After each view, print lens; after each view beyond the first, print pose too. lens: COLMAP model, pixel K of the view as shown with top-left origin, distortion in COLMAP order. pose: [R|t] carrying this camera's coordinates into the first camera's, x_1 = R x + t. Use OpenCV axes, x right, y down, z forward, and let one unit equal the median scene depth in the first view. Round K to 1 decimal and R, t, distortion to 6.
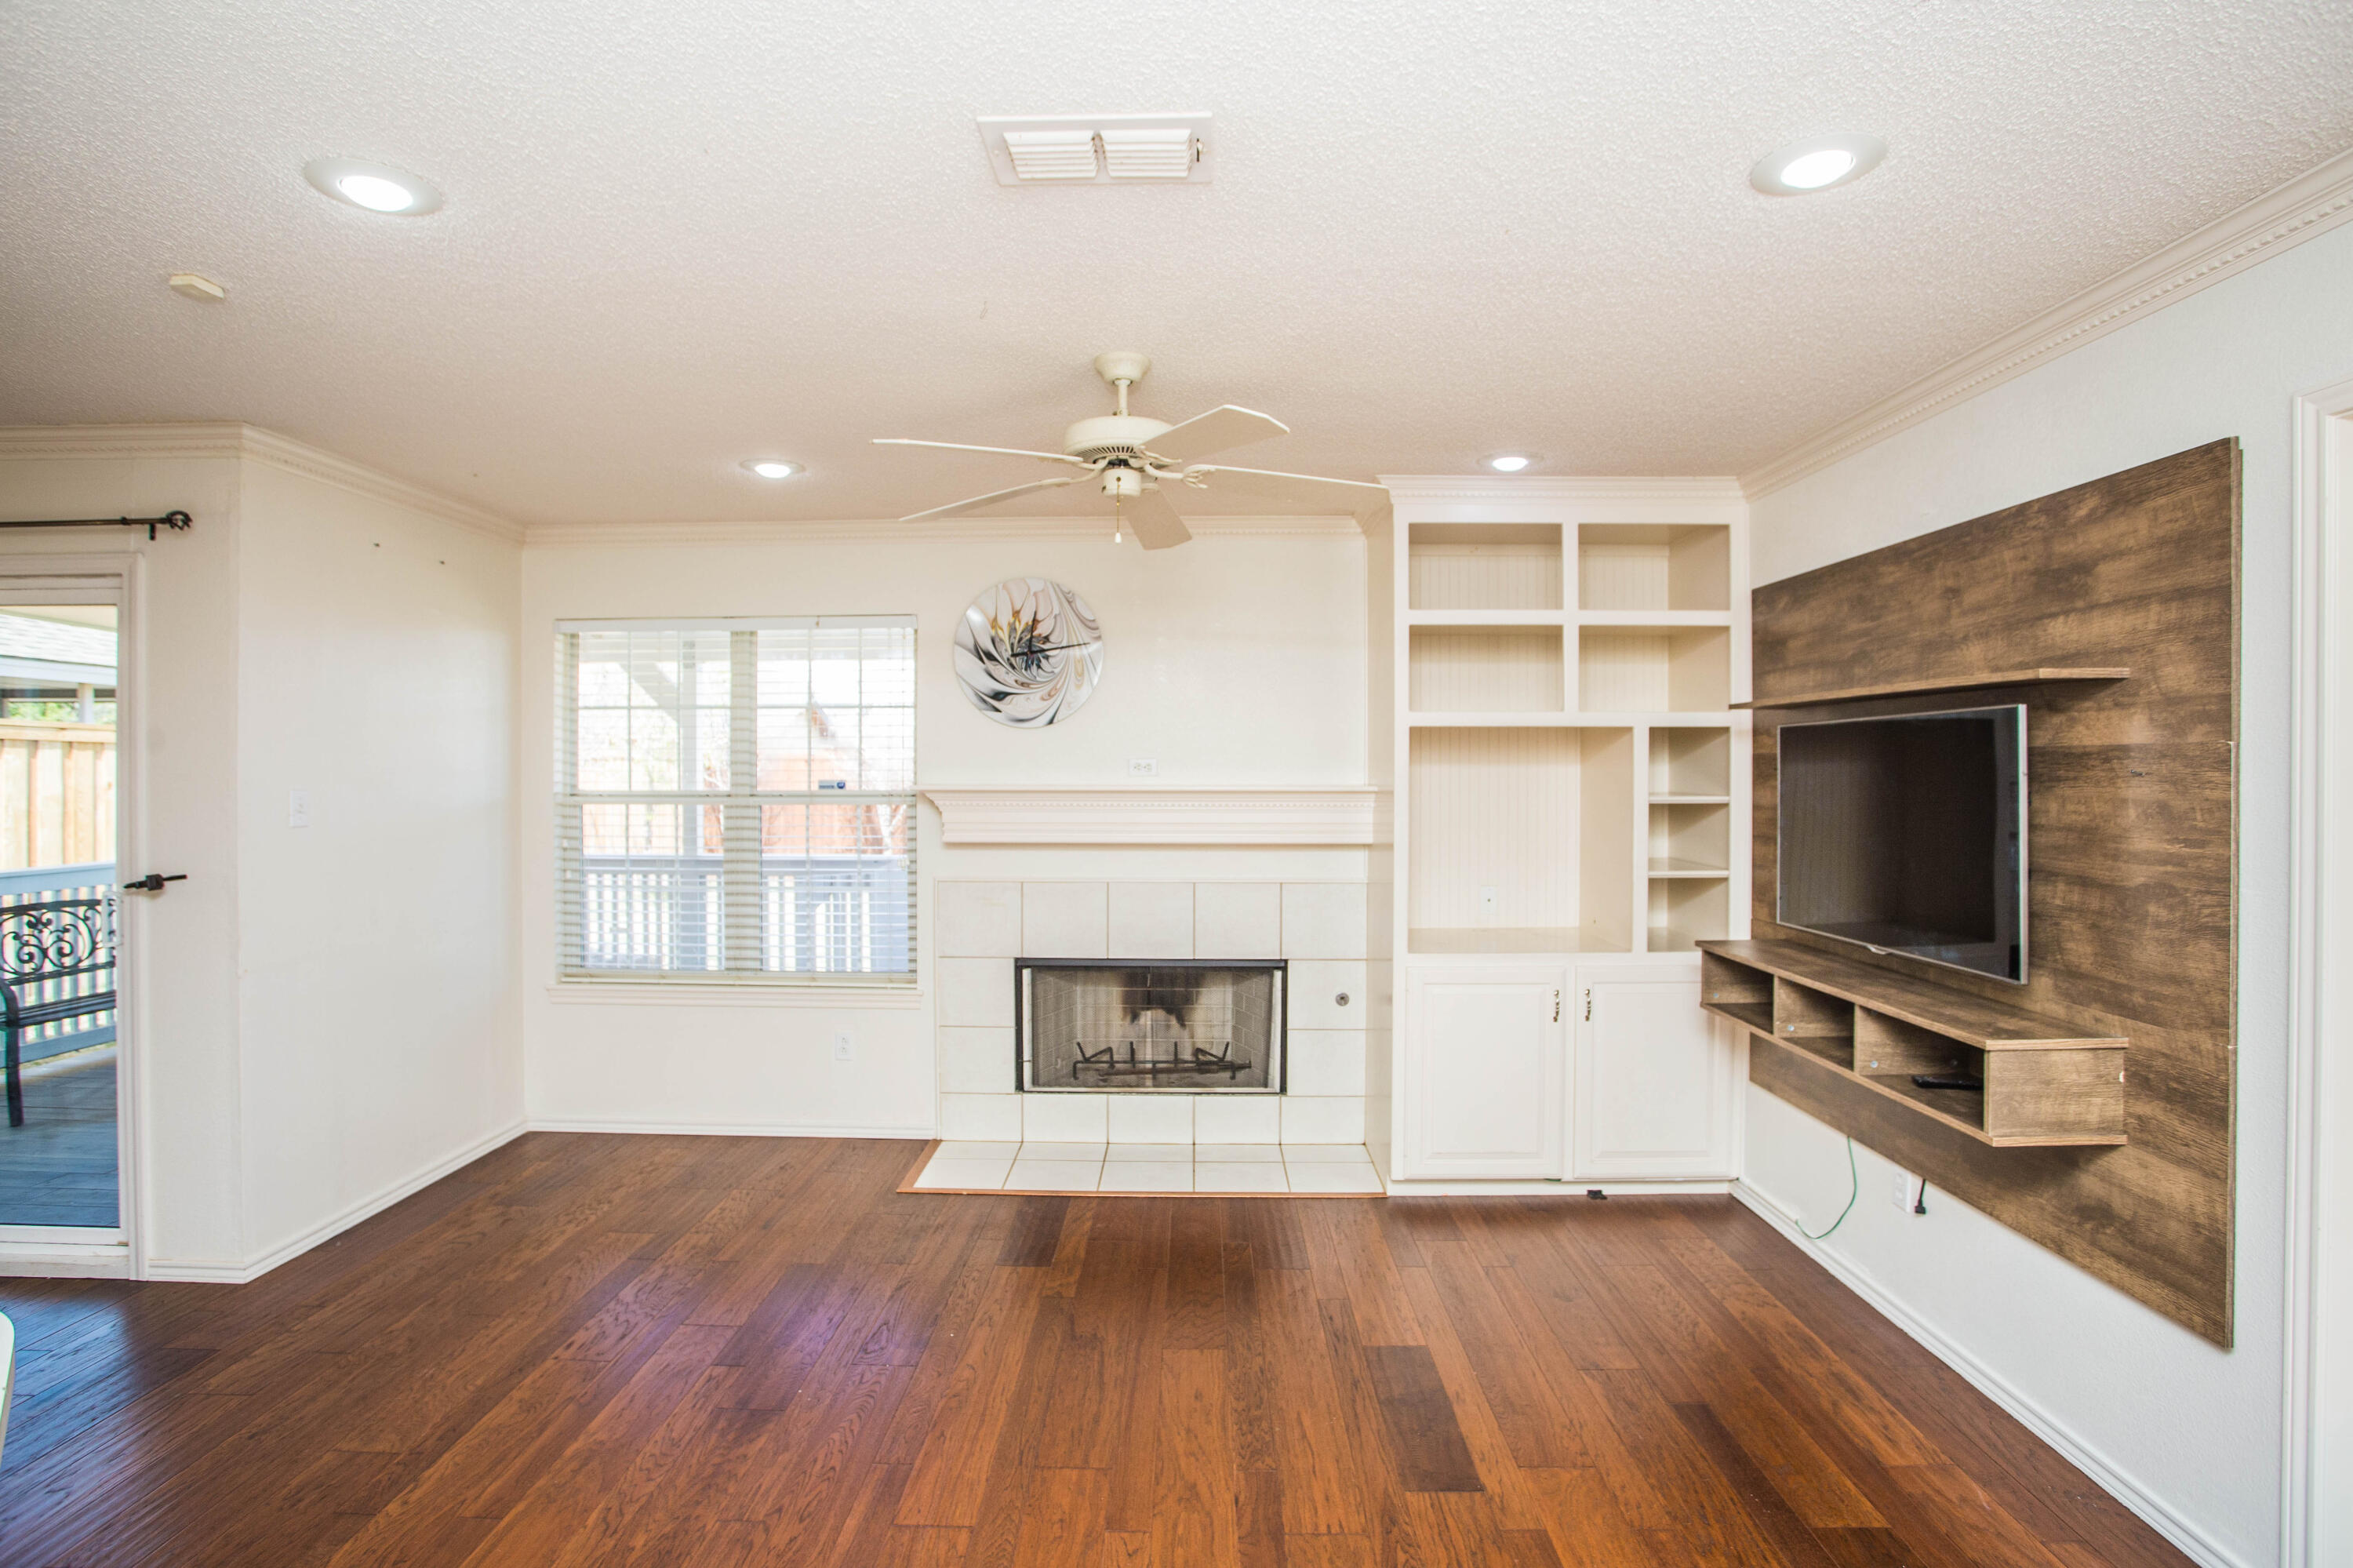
lens RADIAL K [[1163.1, 0, 1185.2], [0, 1163.1, 776.8], [0, 0, 1]] dist [-0.079884, 0.034812]
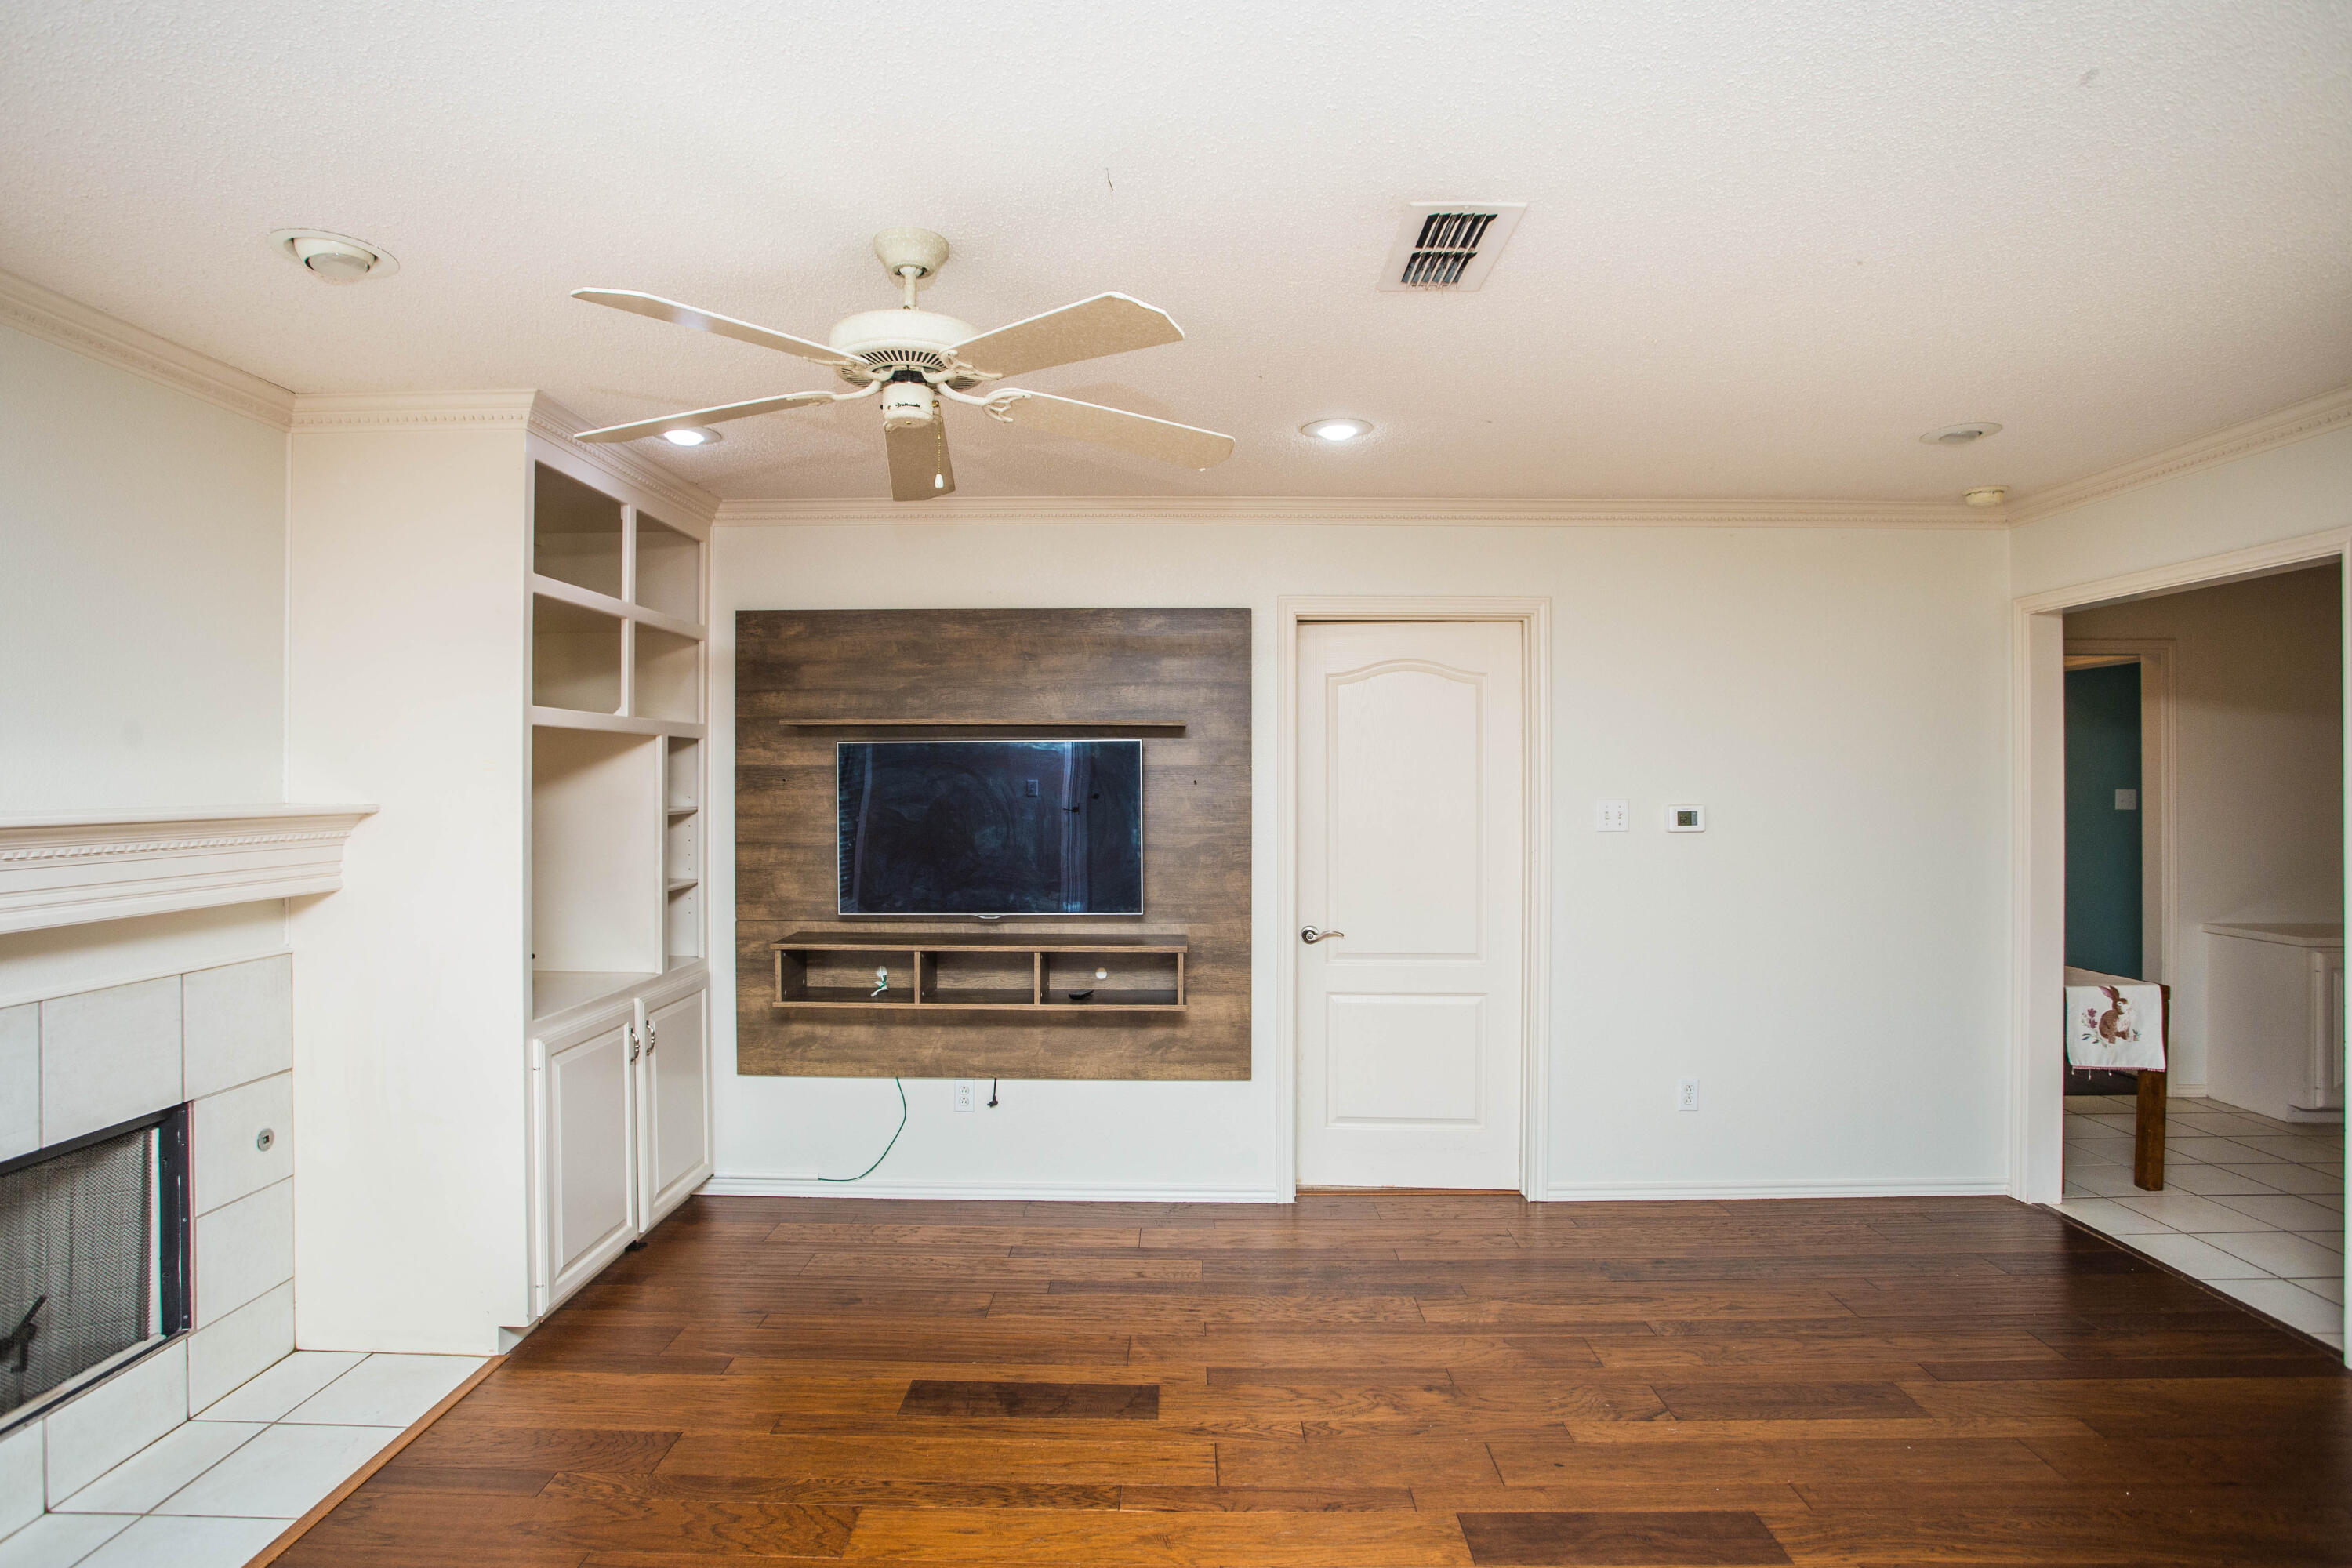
lens RADIAL K [[1162.5, 0, 1184.6], [0, 1162.5, 776.8], [0, 0, 1]] dist [-0.079884, 0.034812]
pose [[0.002560, 0.001419, 0.999996, -0.988193], [0.005181, 0.999986, -0.001433, -0.009439], [-0.999983, 0.005185, 0.002552, 1.013441]]
